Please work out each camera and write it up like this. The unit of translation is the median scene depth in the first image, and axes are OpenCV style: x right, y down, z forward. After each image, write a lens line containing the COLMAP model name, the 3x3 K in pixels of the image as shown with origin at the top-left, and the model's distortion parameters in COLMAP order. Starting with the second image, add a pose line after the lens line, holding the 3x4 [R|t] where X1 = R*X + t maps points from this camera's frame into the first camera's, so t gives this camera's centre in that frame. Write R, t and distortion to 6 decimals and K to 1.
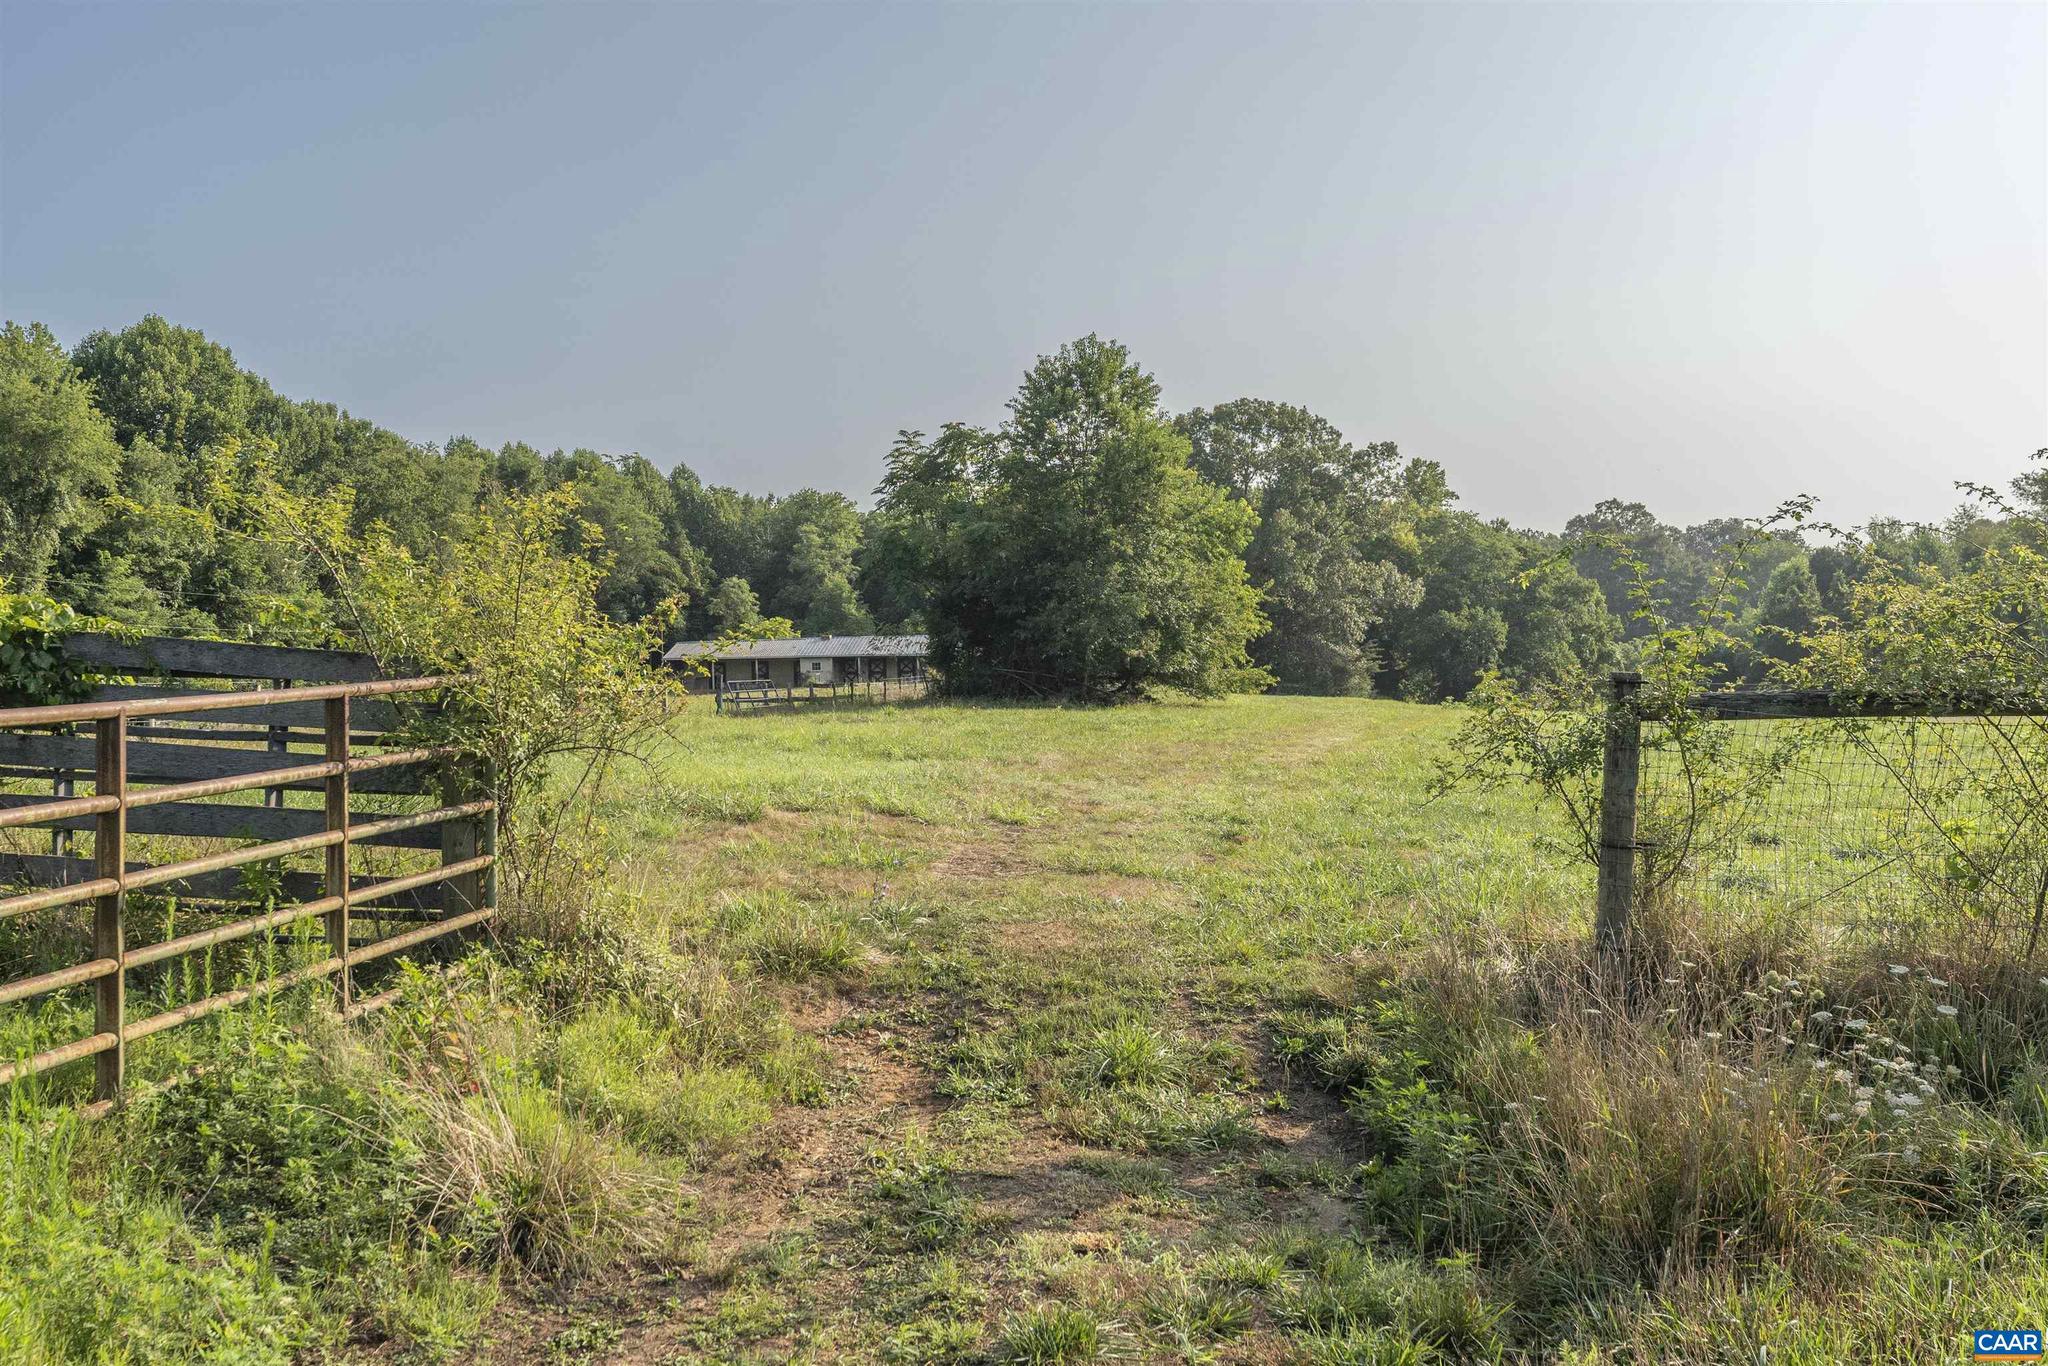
lens RADIAL K [[1783.1, 0, 1024.7], [0, 1783.1, 676.1], [0, 0, 1]] dist [-0.010304, -0.007555]
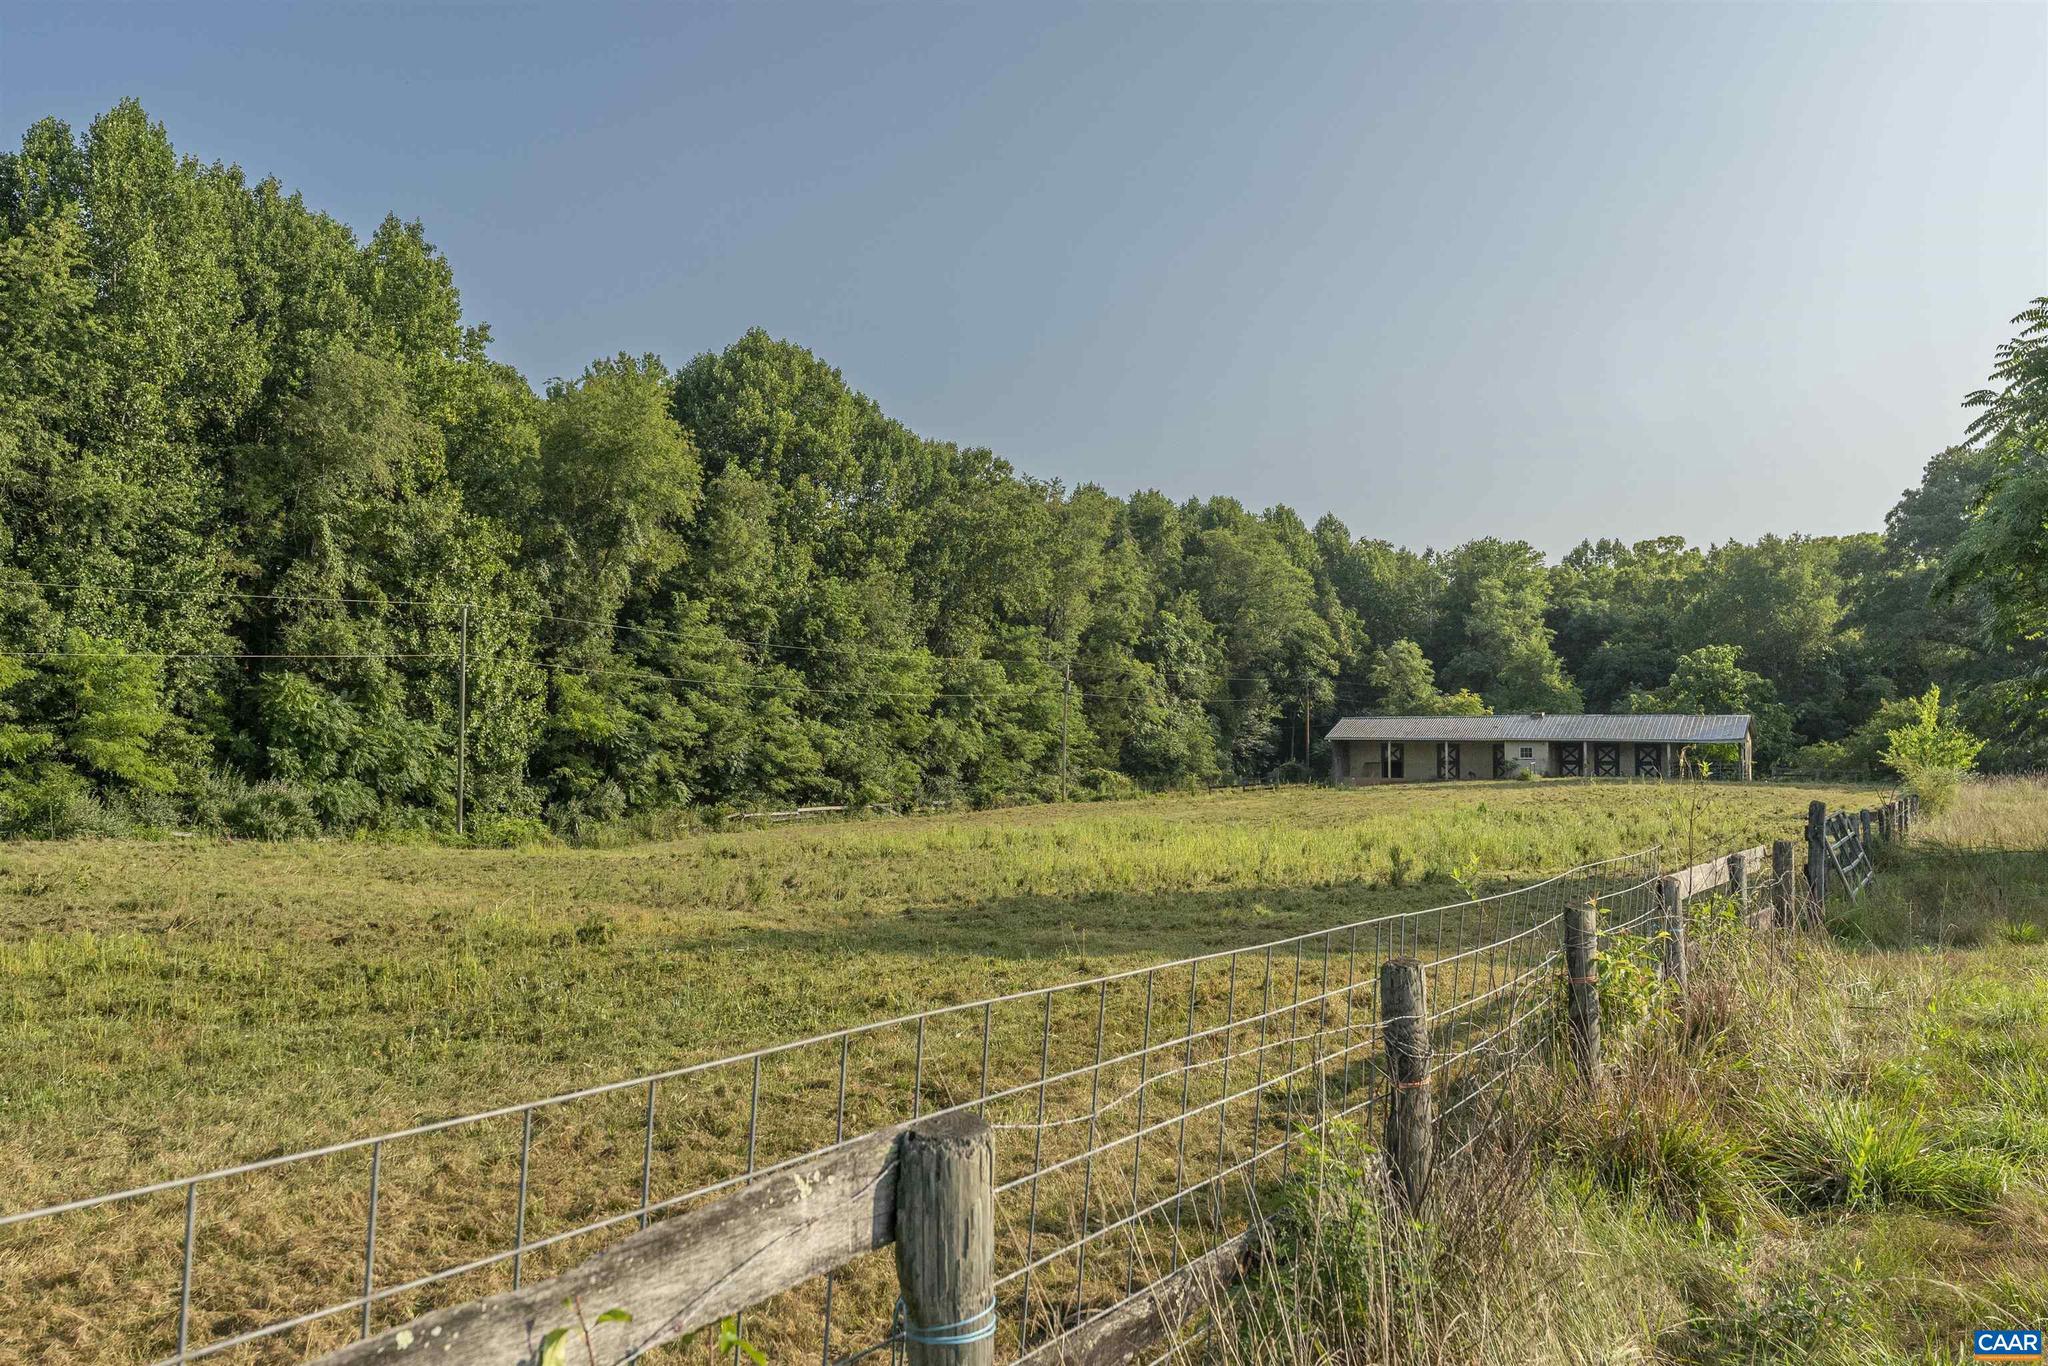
lens RADIAL K [[1783.1, 0, 1023.5], [0, 1783.1, 685.1], [0, 0, 1]] dist [-0.010304, -0.007555]
pose [[0.943717, 0.014868, -0.330418, -0.073710], [-0.027520, 0.999055, -0.033646, -0.003010], [0.329606, 0.040846, 0.943235, 0.219227]]
